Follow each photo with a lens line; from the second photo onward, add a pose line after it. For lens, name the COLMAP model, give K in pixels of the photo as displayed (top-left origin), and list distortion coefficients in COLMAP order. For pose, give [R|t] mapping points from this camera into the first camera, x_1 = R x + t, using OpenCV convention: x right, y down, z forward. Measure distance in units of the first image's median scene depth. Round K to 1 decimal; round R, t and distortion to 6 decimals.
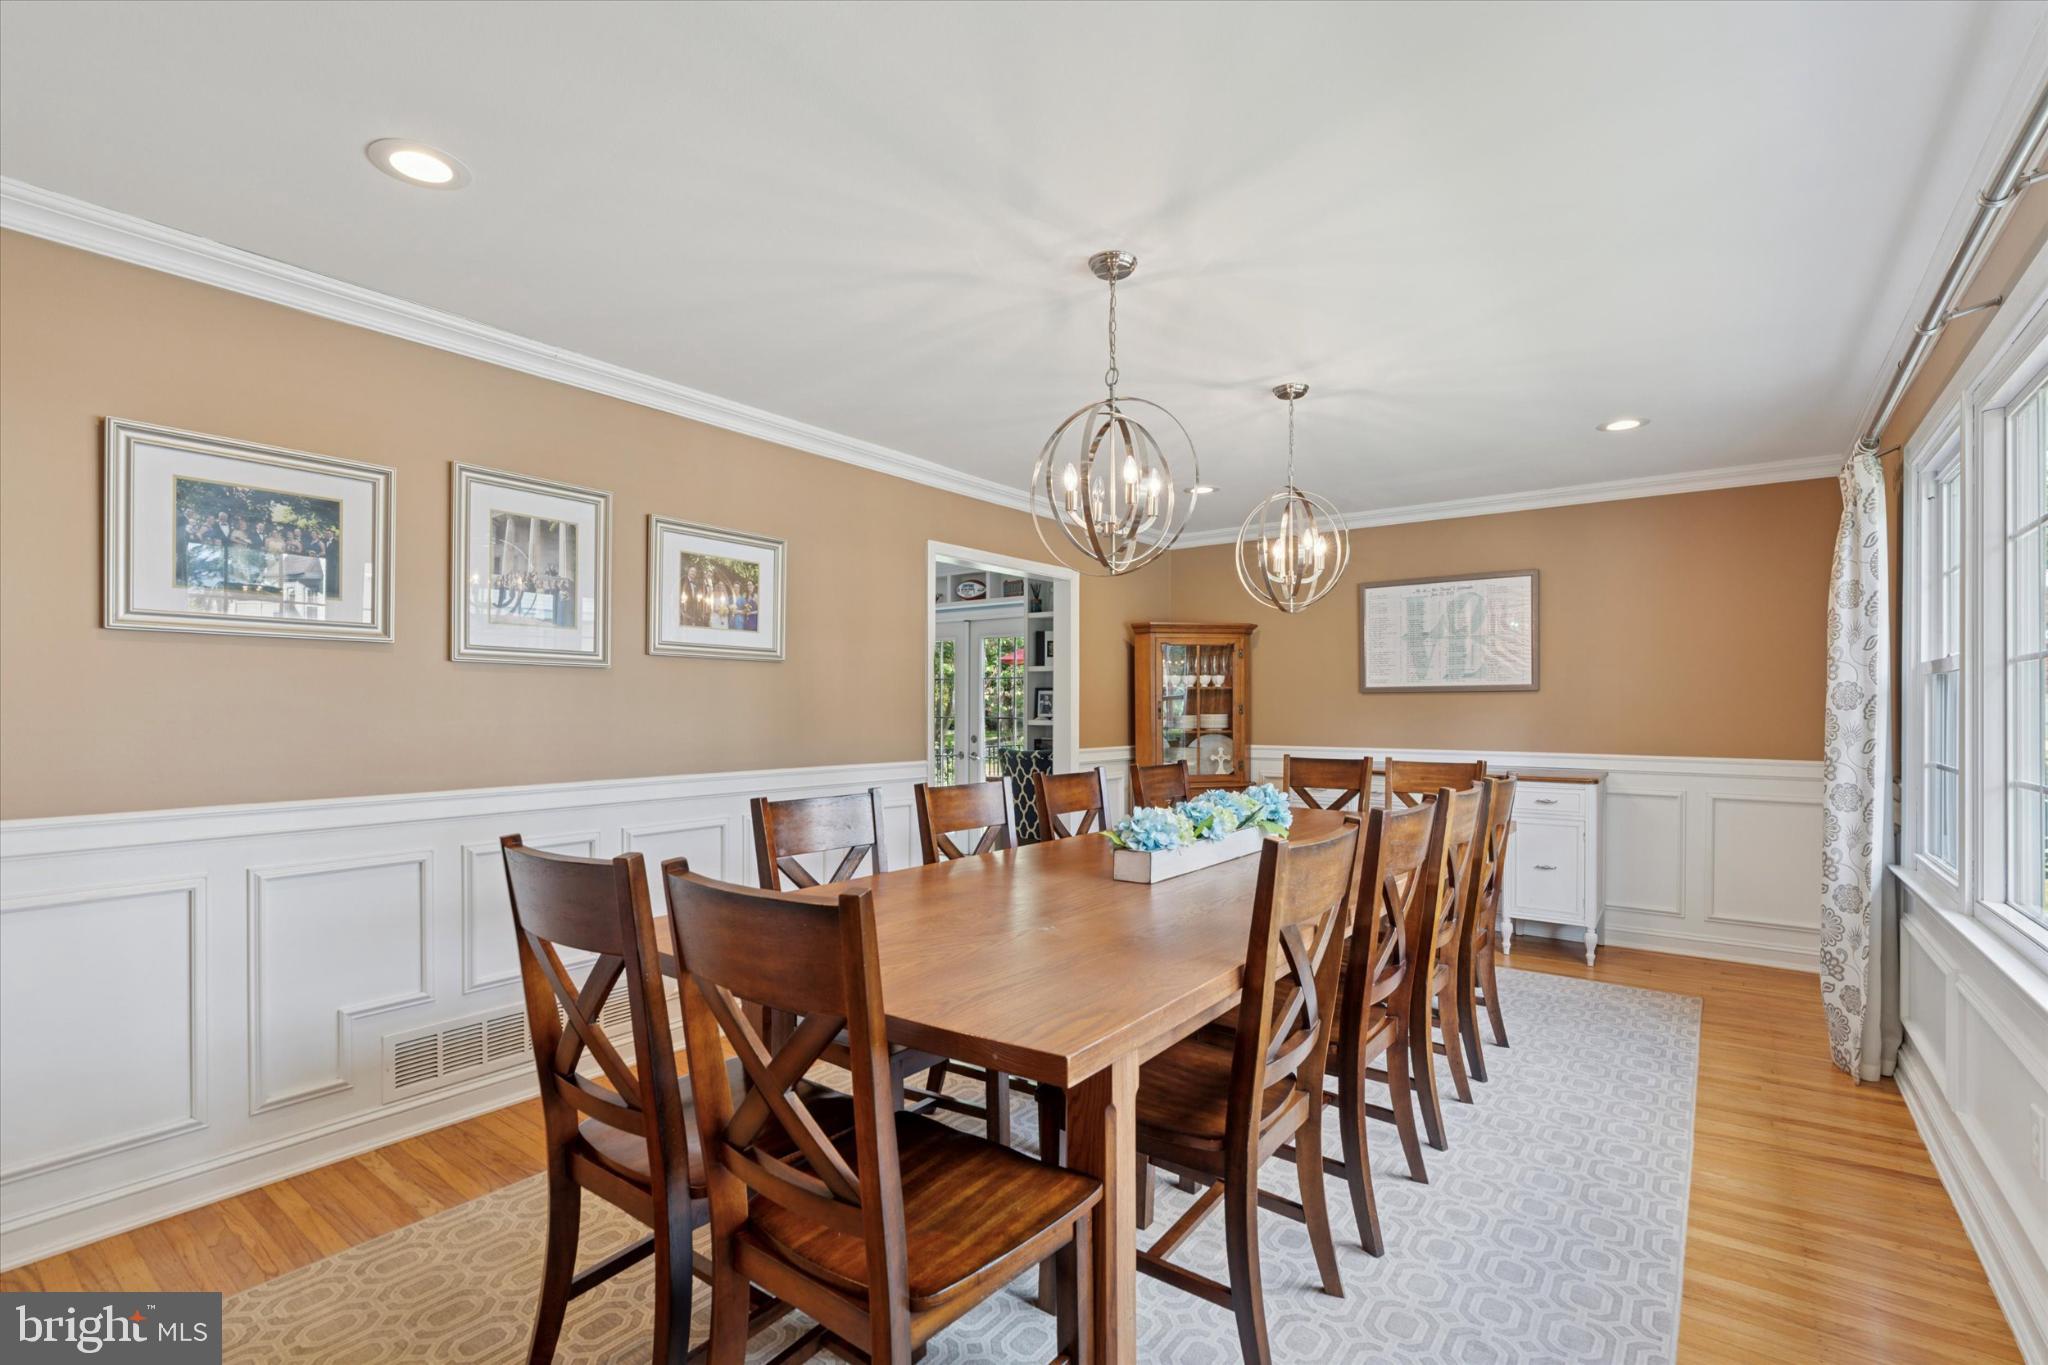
lens RADIAL K [[930.5, 0, 1036.6], [0, 930.5, 702.7], [0, 0, 1]] dist [-0.004217, 0.002291]
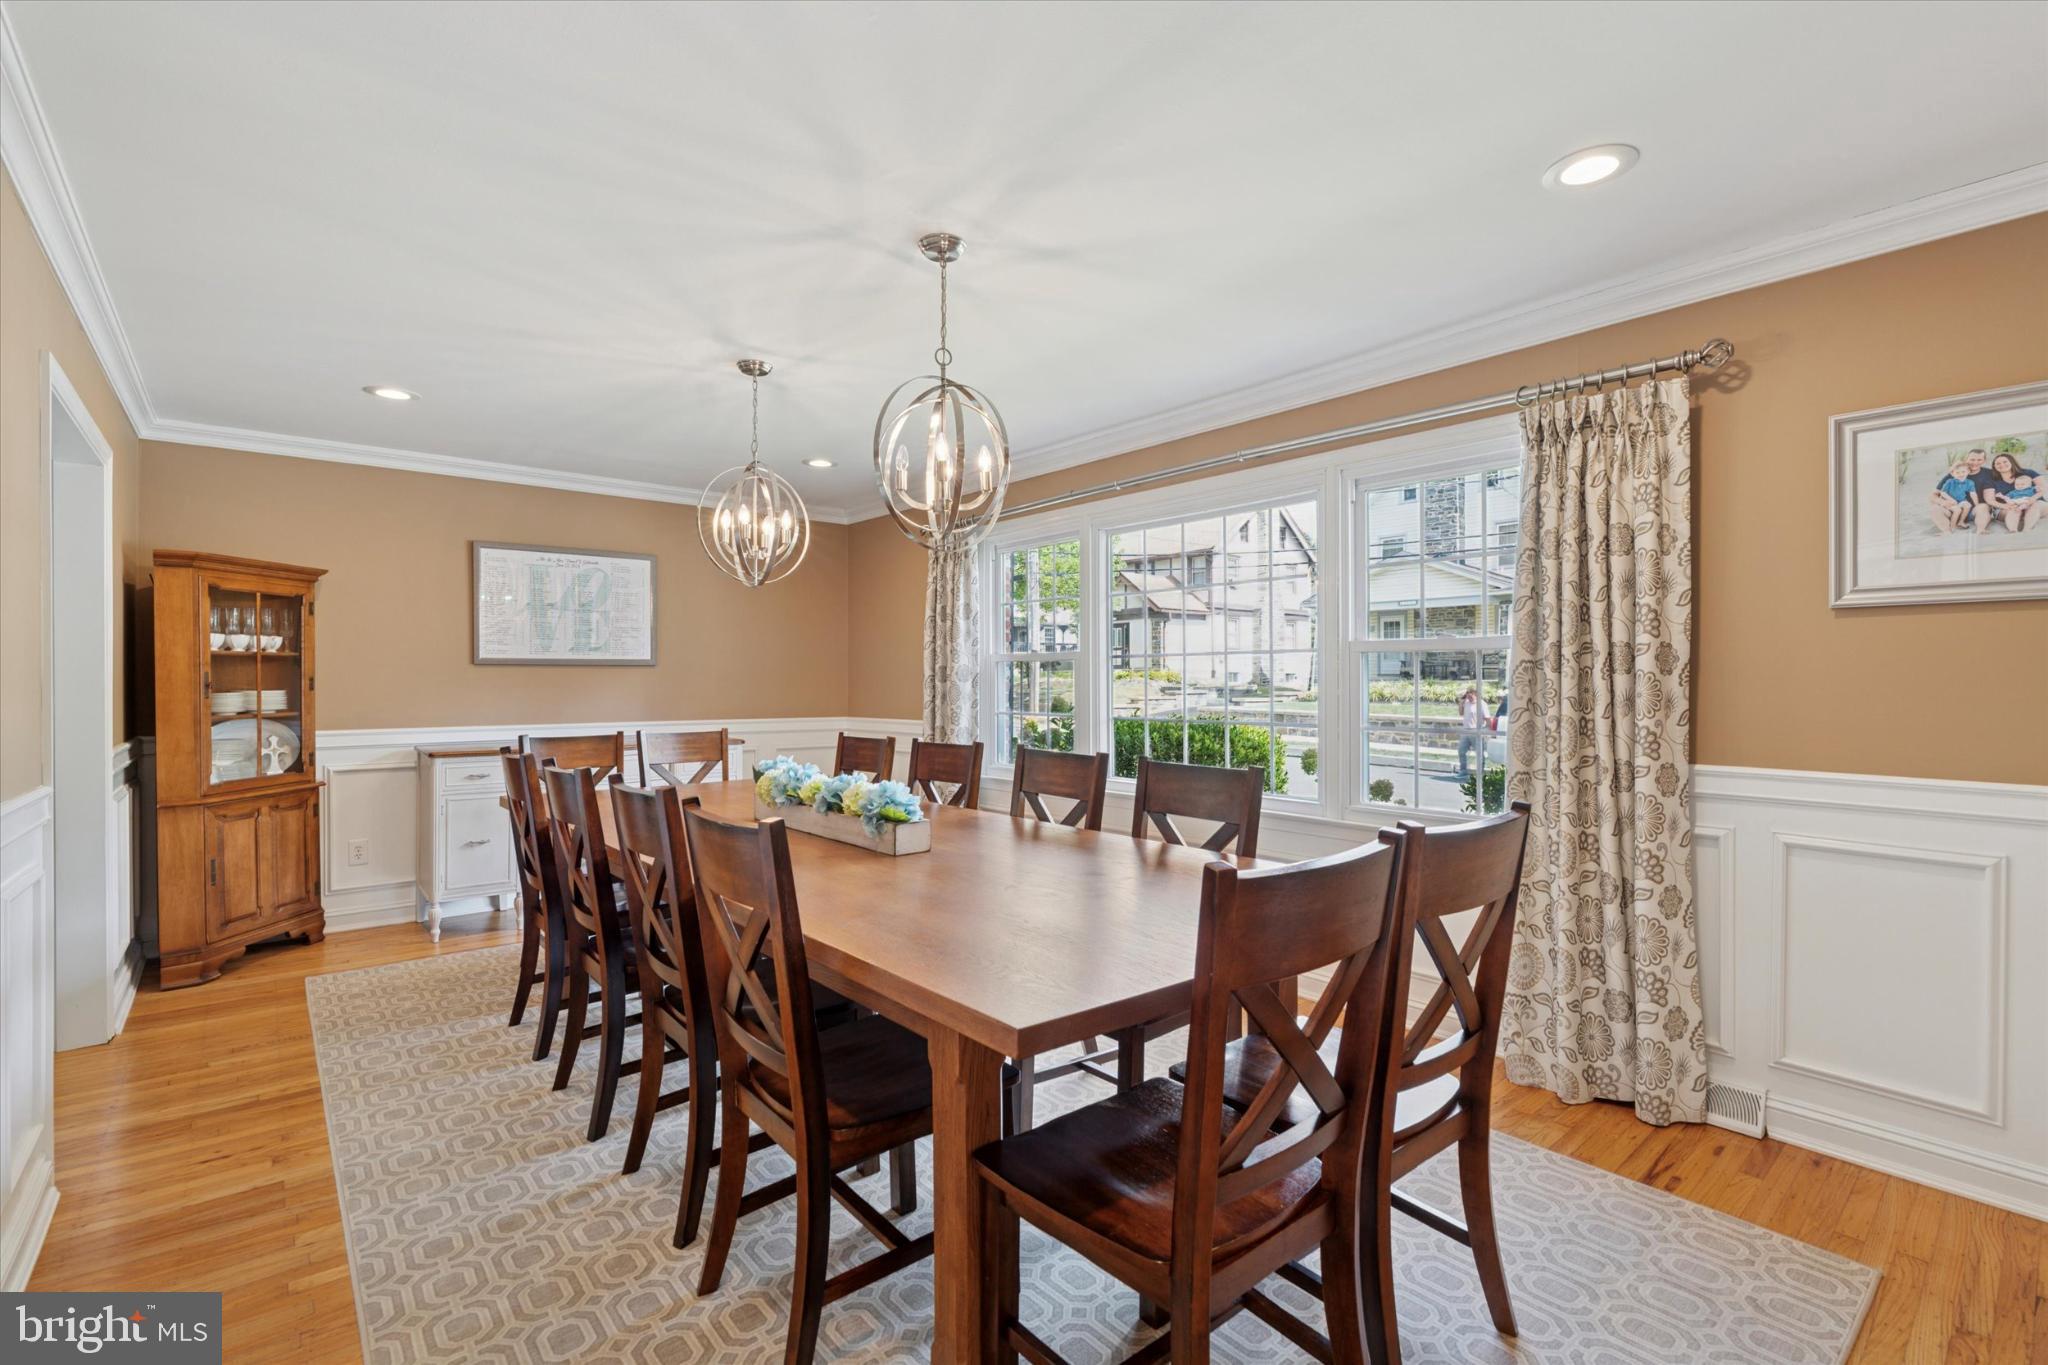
lens RADIAL K [[930.5, 0, 1014.9], [0, 930.5, 682.3], [0, 0, 1]] dist [-0.004217, 0.002291]
pose [[0.231363, -0.001066, 0.972867, -0.414895], [-0.003567, 0.999992, 0.001944, 0.002937], [-0.972861, -0.003920, 0.231358, 0.315792]]
